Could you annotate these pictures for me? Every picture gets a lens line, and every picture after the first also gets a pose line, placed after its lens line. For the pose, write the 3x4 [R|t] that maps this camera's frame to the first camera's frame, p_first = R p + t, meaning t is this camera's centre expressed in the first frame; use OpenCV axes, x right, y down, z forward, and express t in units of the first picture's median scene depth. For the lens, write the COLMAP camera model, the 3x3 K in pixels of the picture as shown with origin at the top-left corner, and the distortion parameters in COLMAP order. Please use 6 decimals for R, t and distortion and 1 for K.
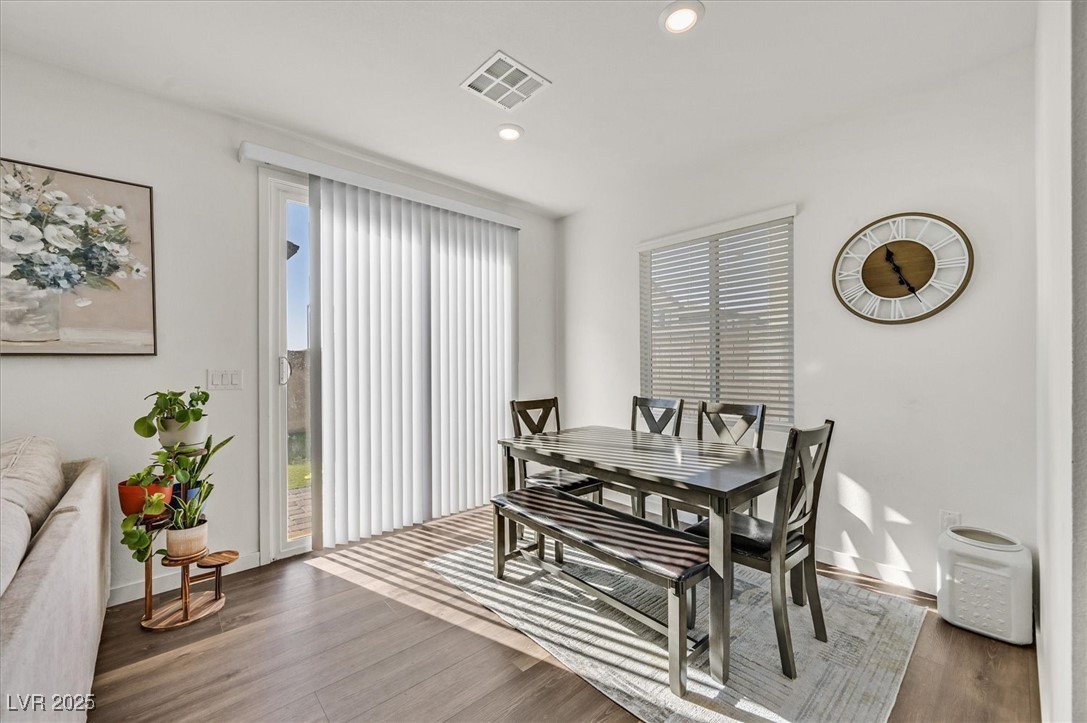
lens RADIAL K [[431.1, 0, 543.7], [0, 431.1, 365.4], [0, 0, 1]] dist [0.003462, 0.000756]
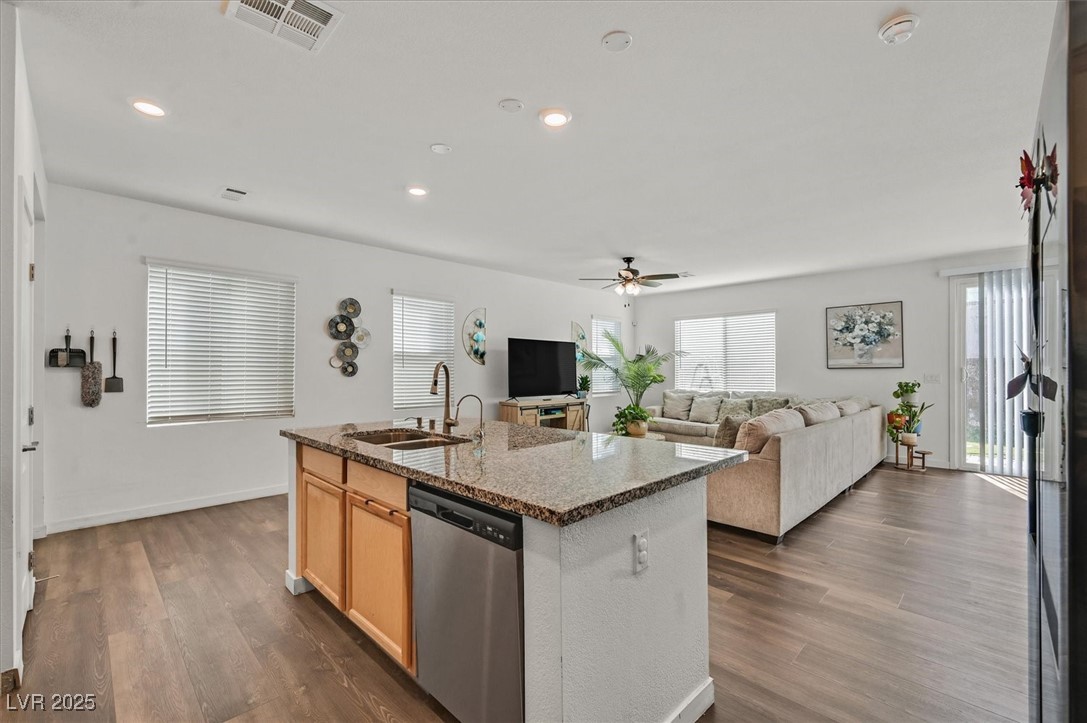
lens RADIAL K [[460.8, 0, 543.5], [0, 460.8, 361.5], [0, 0, 1]] dist [-0.000863, 0.000149]
pose [[0.061890, -0.012362, -0.998006, 1.695981], [-0.007011, 0.999893, -0.012820, -0.011517], [0.998058, 0.007791, 0.061797, -1.290546]]
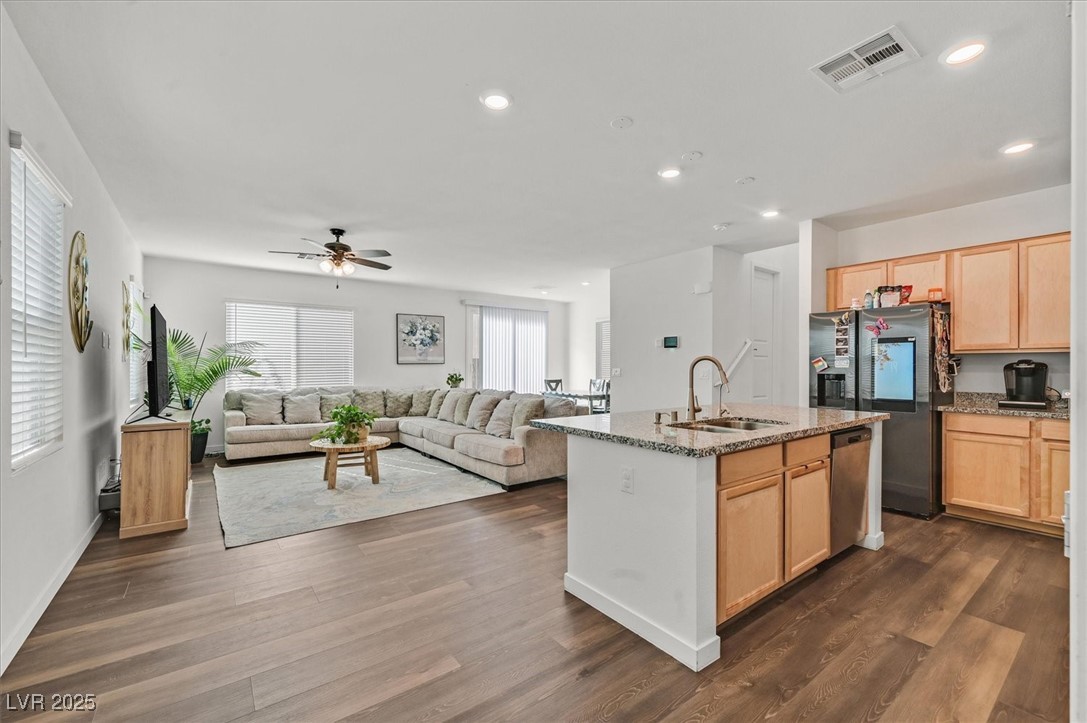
lens RADIAL K [[451.7, 0, 545.3], [0, 451.7, 366.4], [0, 0, 1]] dist [0.001376, 0.000179]
pose [[0.996699, 0.004979, -0.081032, 0.235216], [-0.005390, 0.999974, -0.004852, 0.013368], [0.081006, 0.005273, 0.996700, -2.726715]]
